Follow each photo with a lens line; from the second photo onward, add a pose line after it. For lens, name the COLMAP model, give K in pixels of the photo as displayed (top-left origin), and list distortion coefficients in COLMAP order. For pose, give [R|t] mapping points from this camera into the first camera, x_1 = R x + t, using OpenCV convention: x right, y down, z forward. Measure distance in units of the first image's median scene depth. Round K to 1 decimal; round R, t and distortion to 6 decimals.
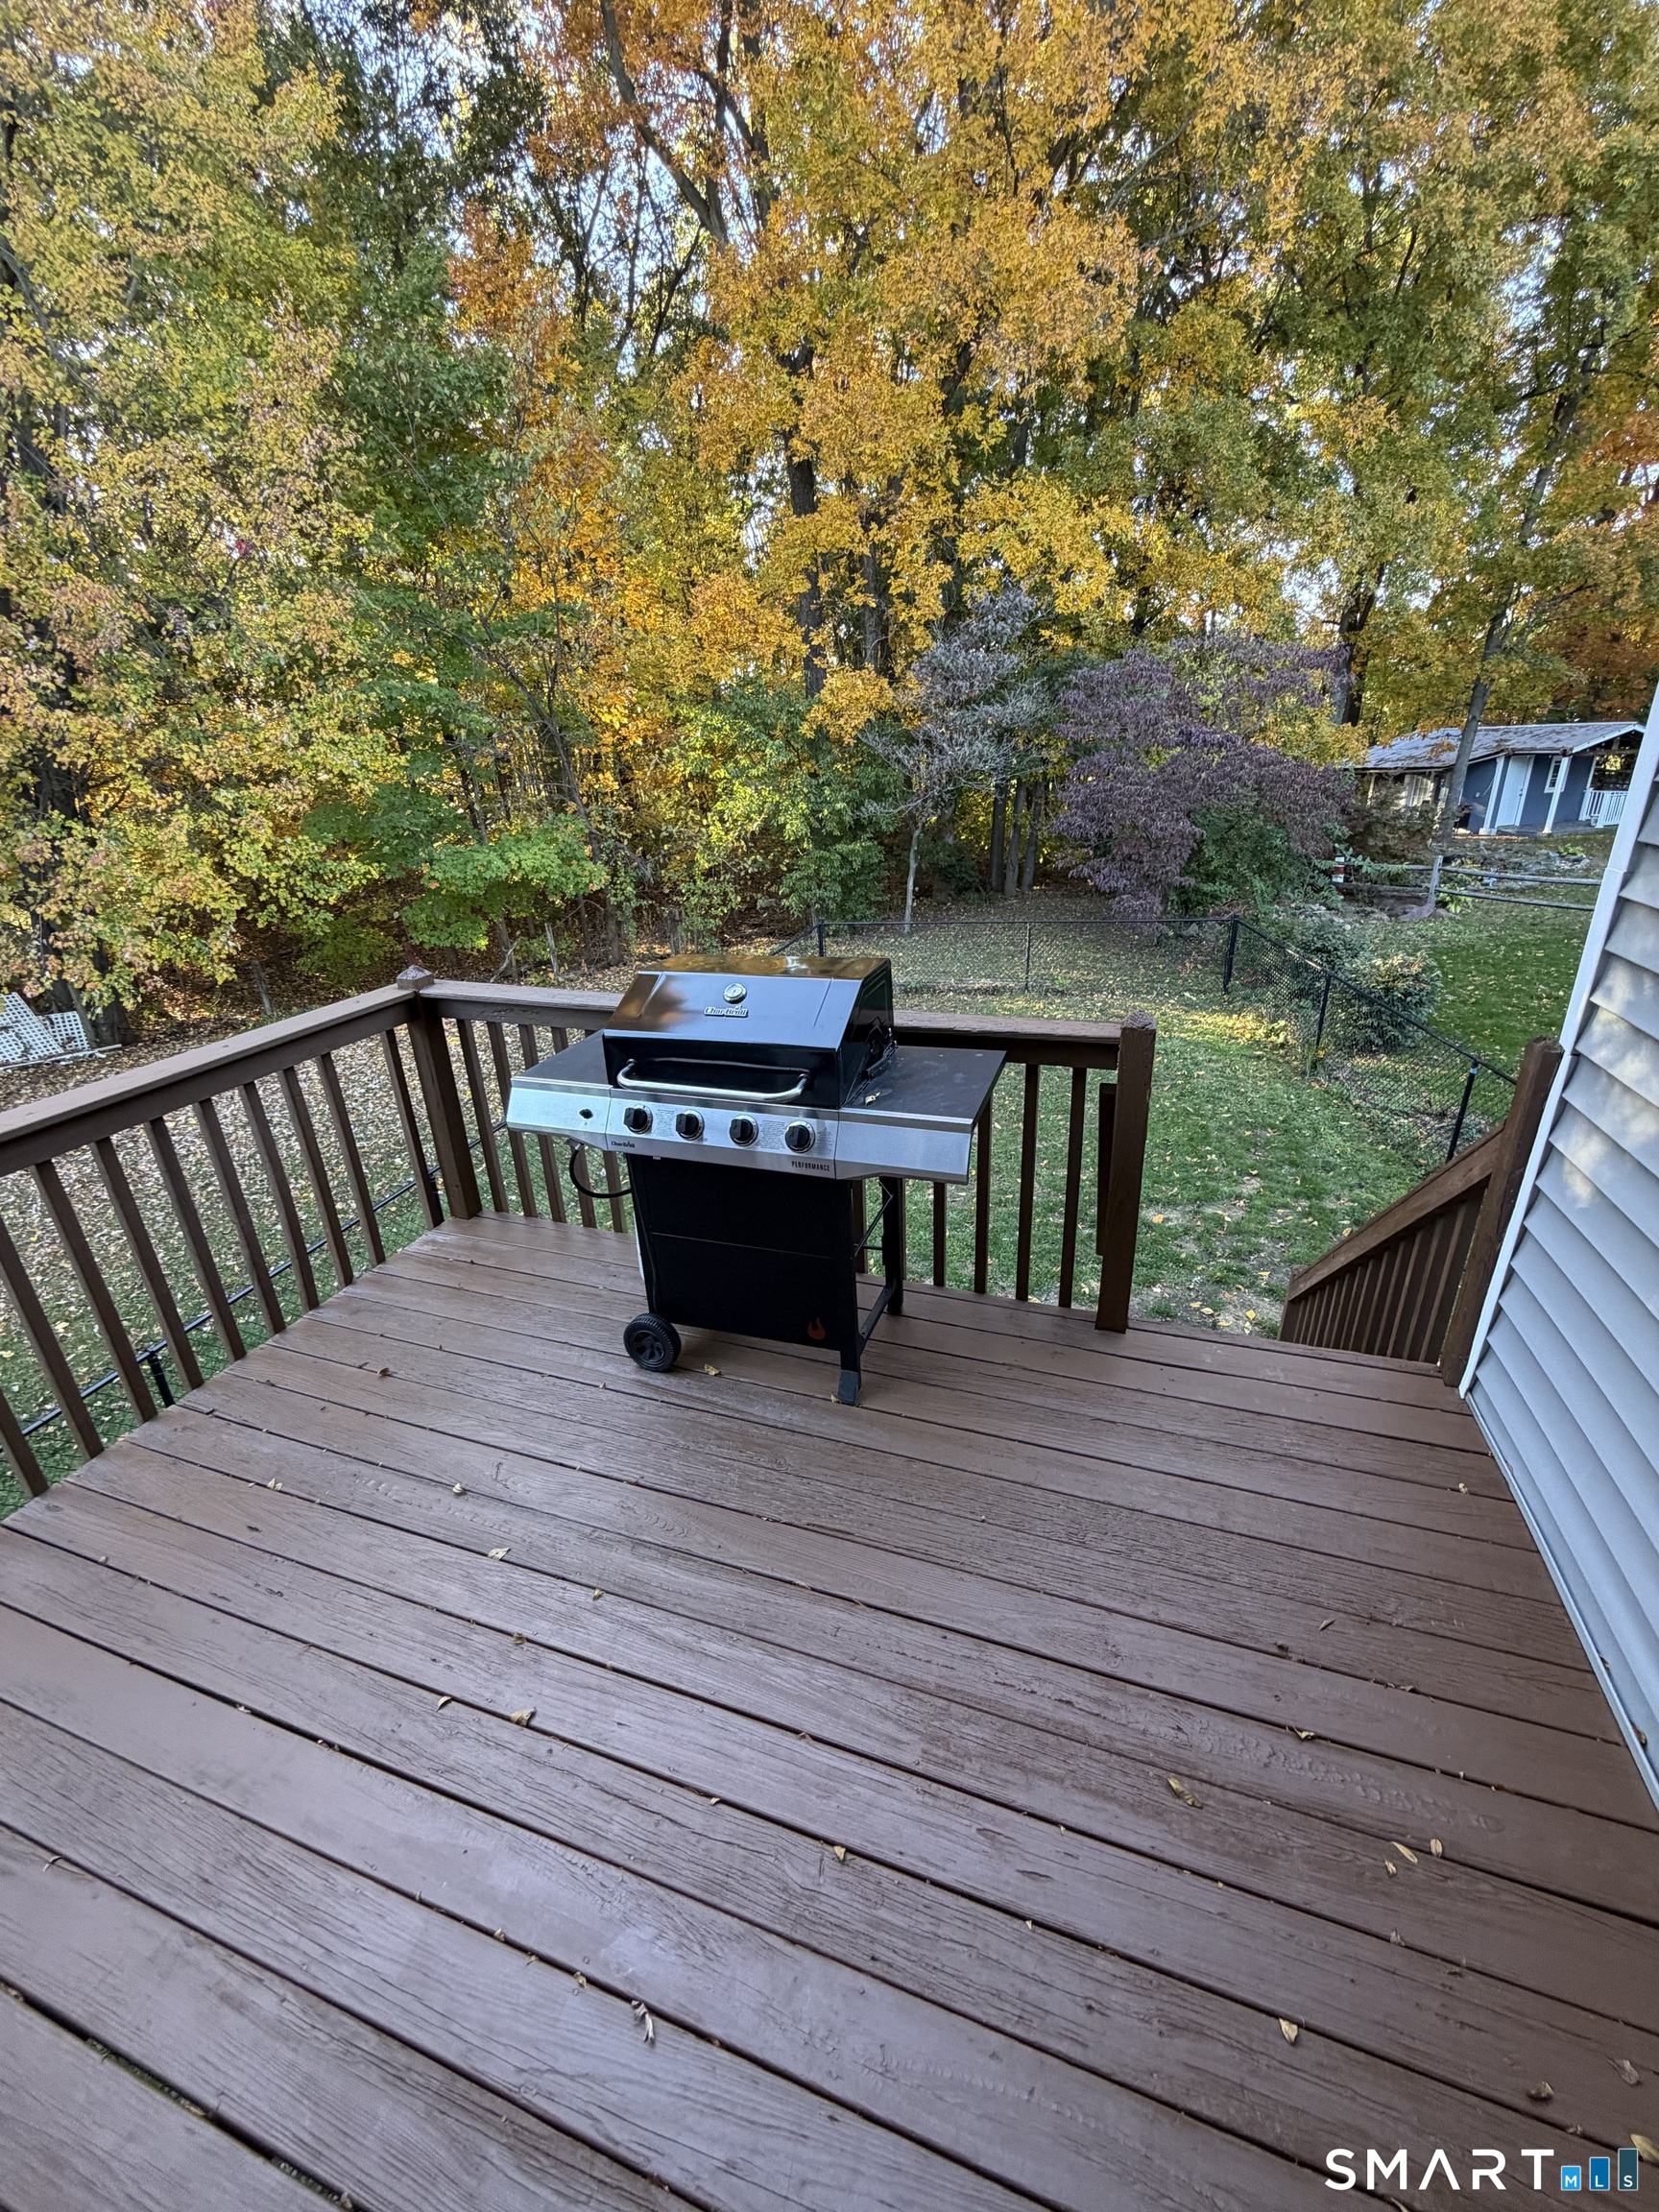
lens RADIAL K [[884.3, 0, 825.4], [0, 884.3, 1098.3], [0, 0, 1]] dist [0.000277, 0.000278]
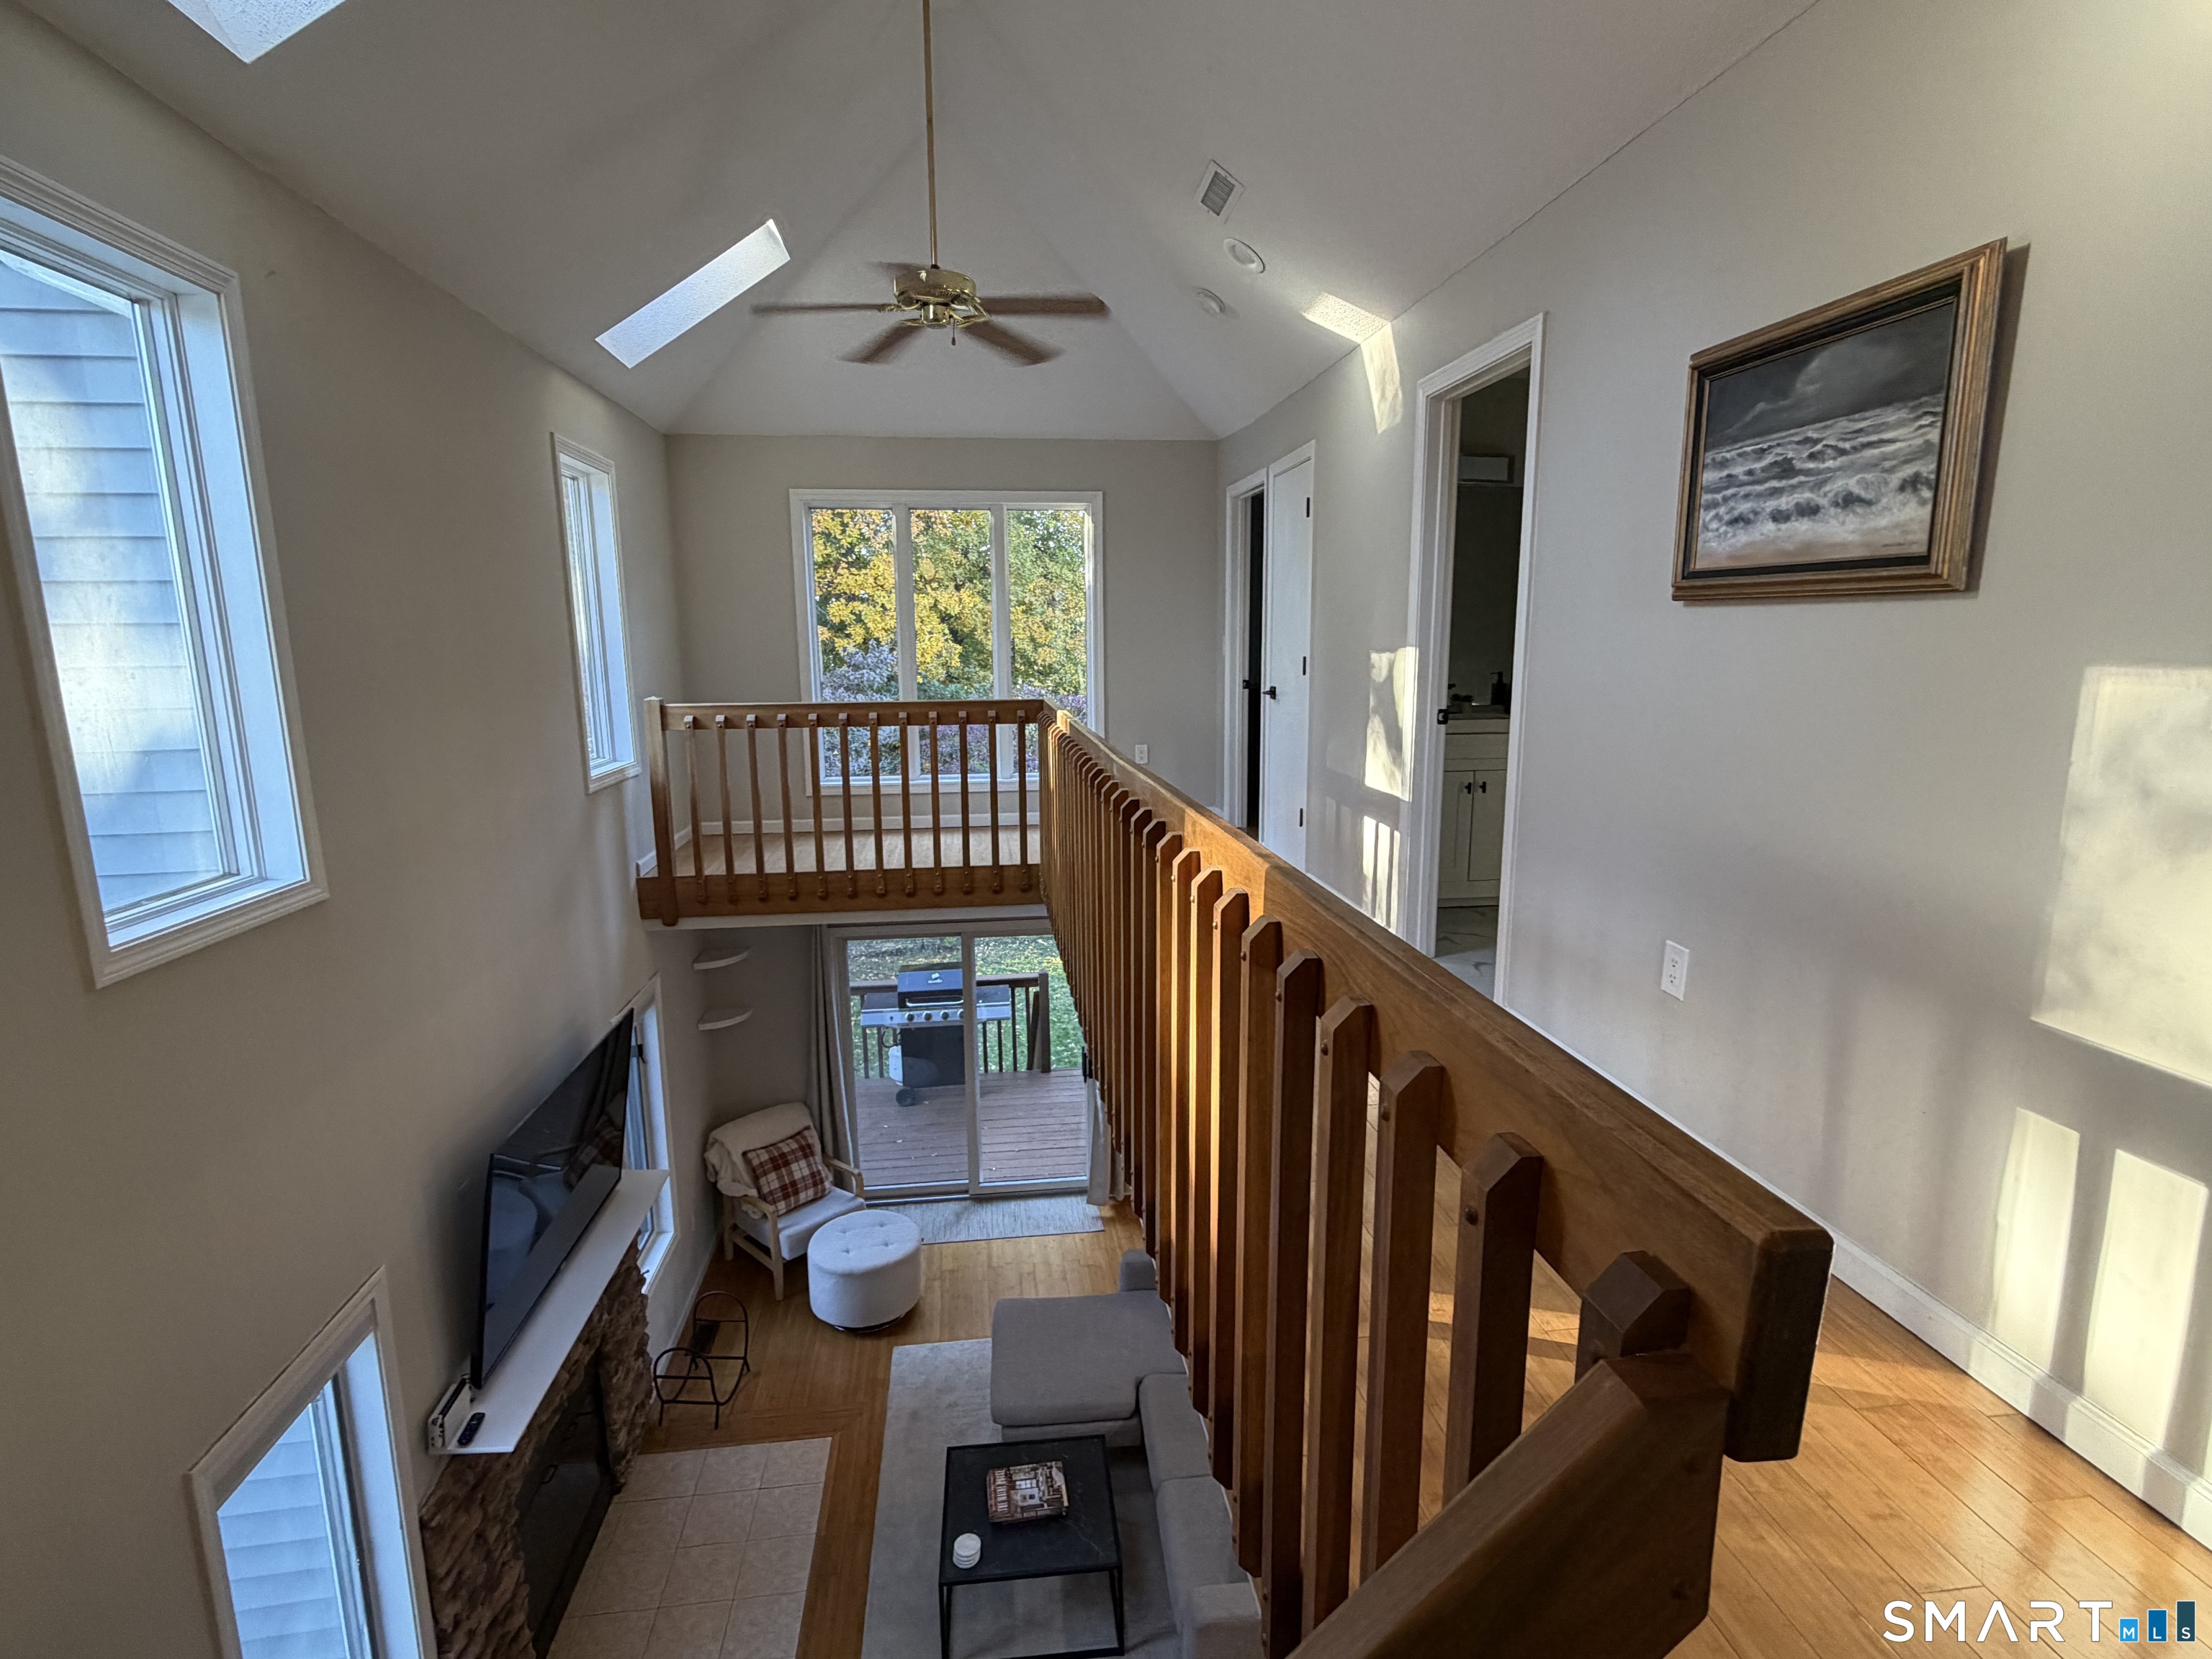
lens RADIAL K [[1076.2, 0, 1098.3], [0, 1076.2, 827.0], [0, 0, 1]] dist [-0.000142, -0.000689]
pose [[0.895949, -0.049108, 0.441435, -1.168380], [0.144584, 0.971983, -0.185323, 0.158390], [-0.419966, 0.229865, 0.877947, -2.654677]]
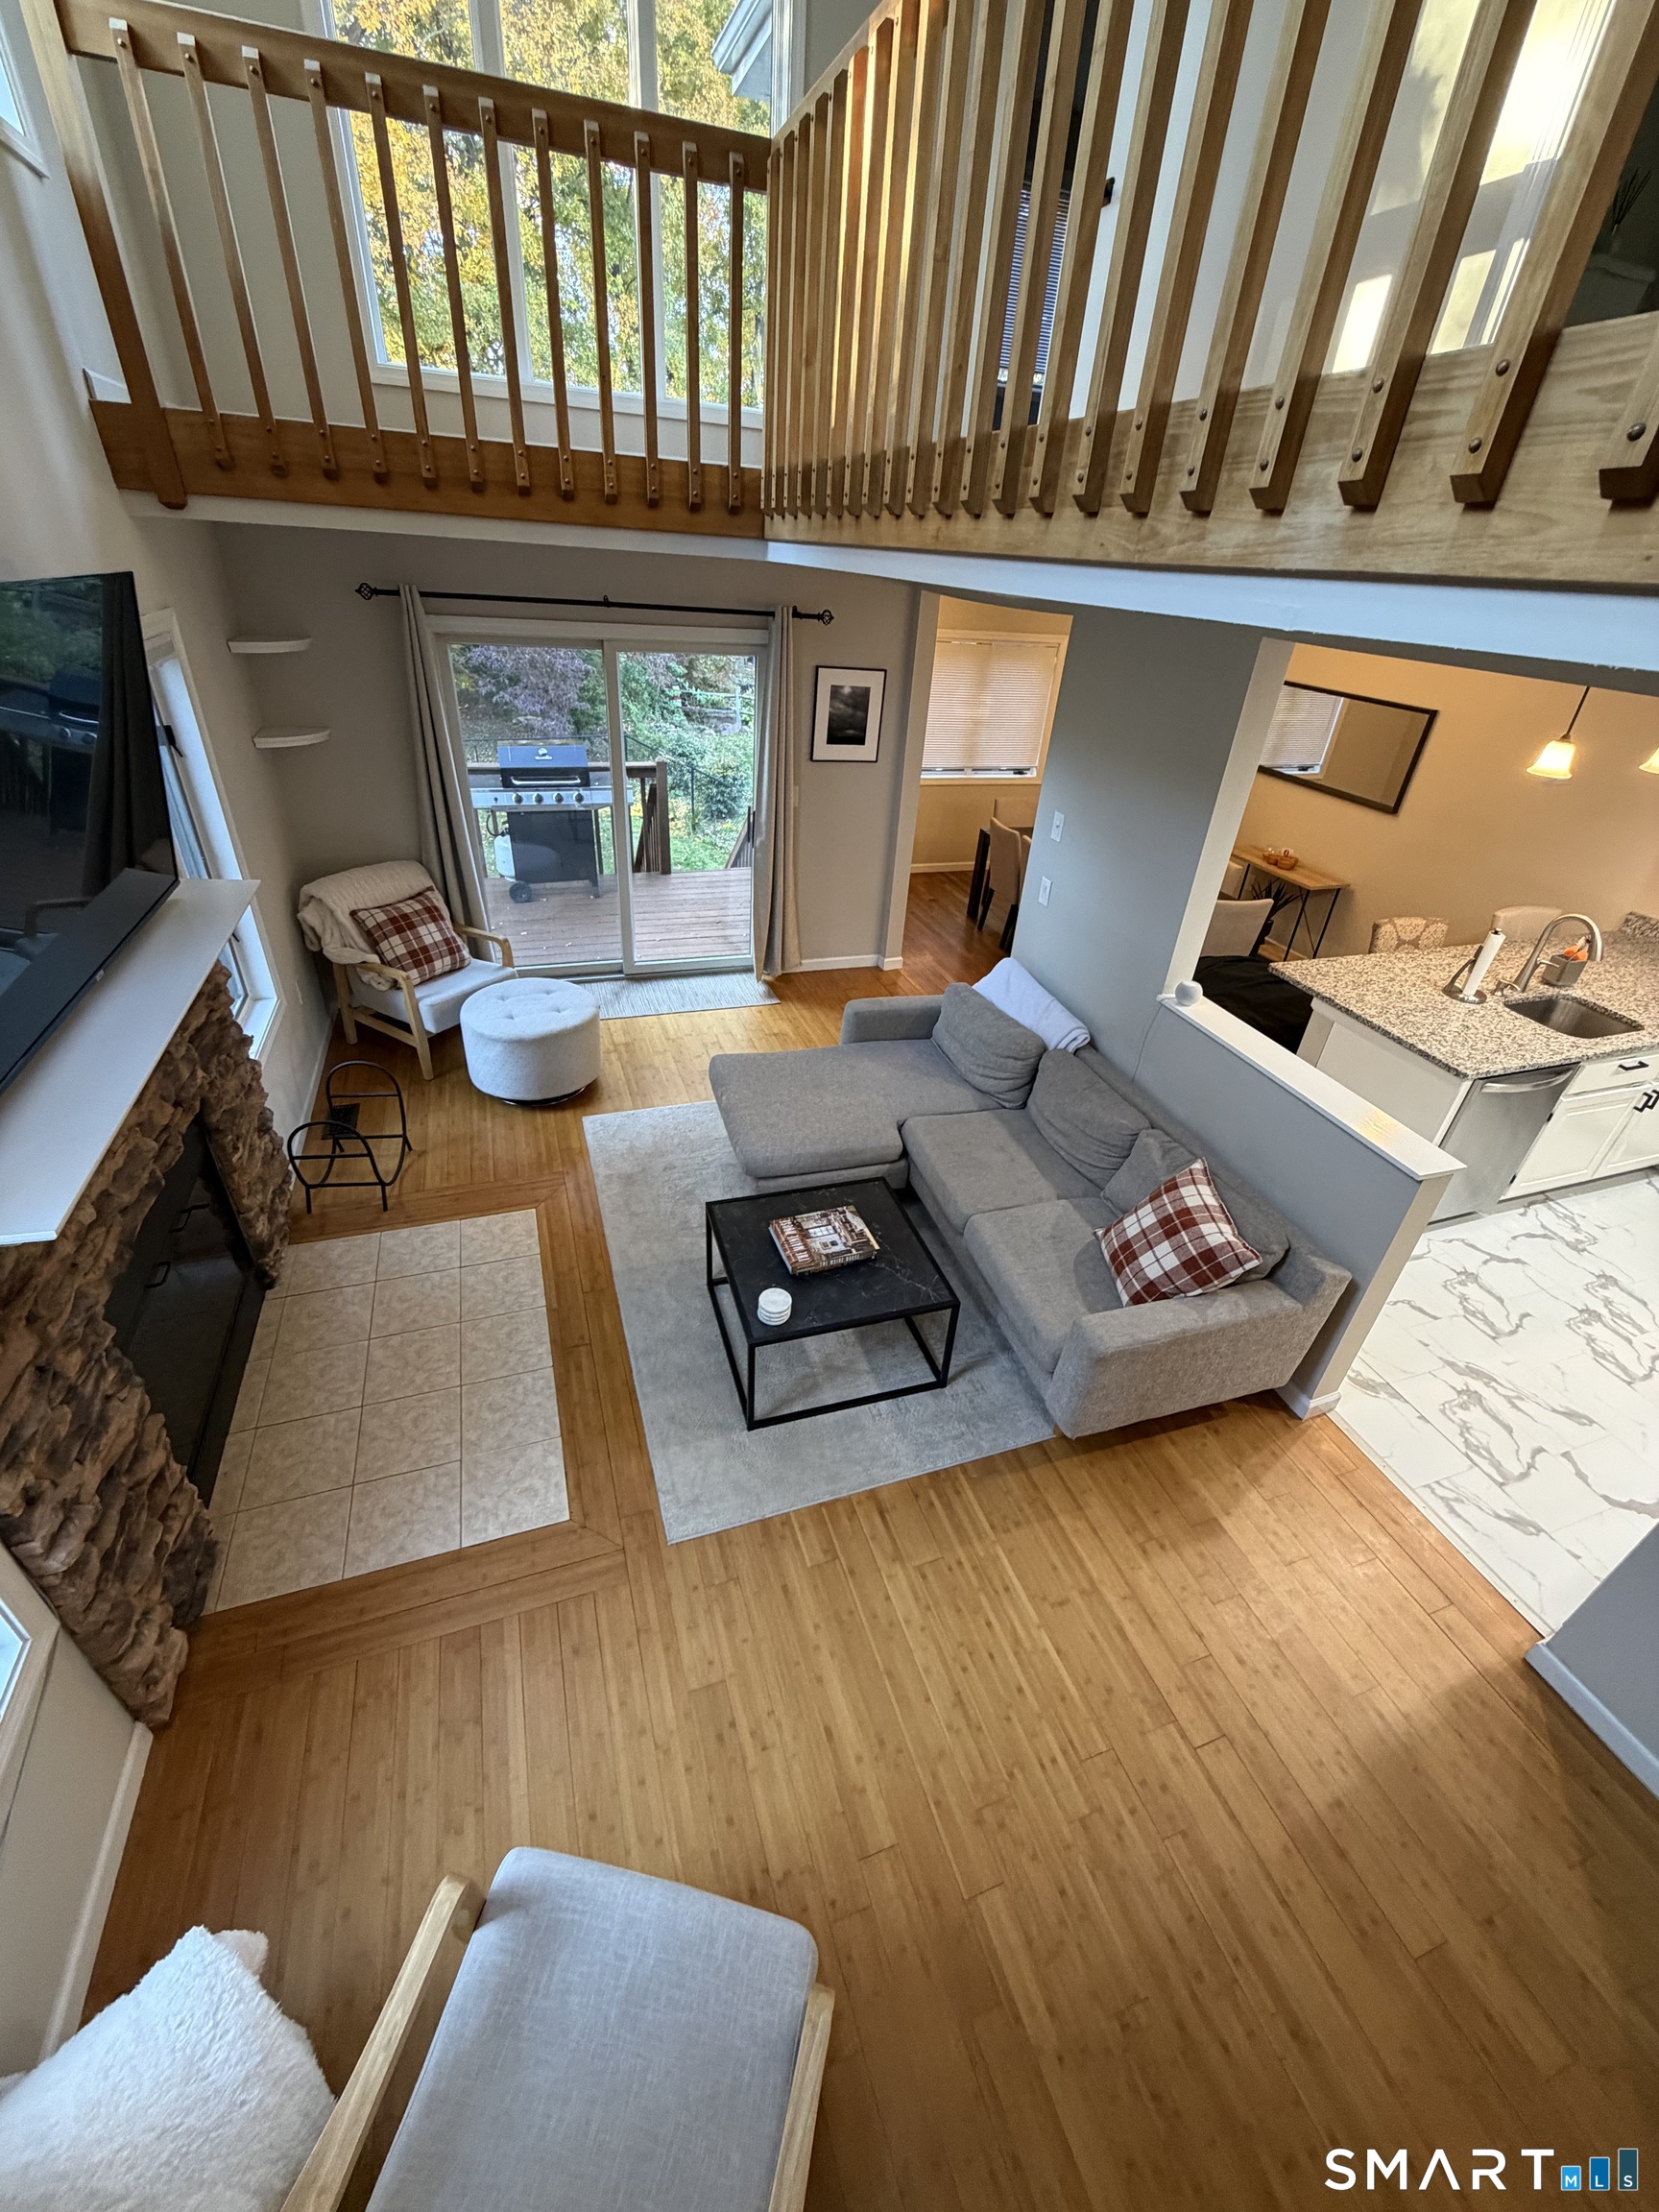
lens RADIAL K [[884.3, 0, 828.8], [0, 884.3, 1101.8], [0, 0, 1]] dist [0.000277, 0.000278]
pose [[0.777688, -0.255988, 0.574170, -1.183314], [0.146247, 0.961950, 0.230790, 0.406217], [-0.611403, -0.095512, 0.785534, -1.779557]]
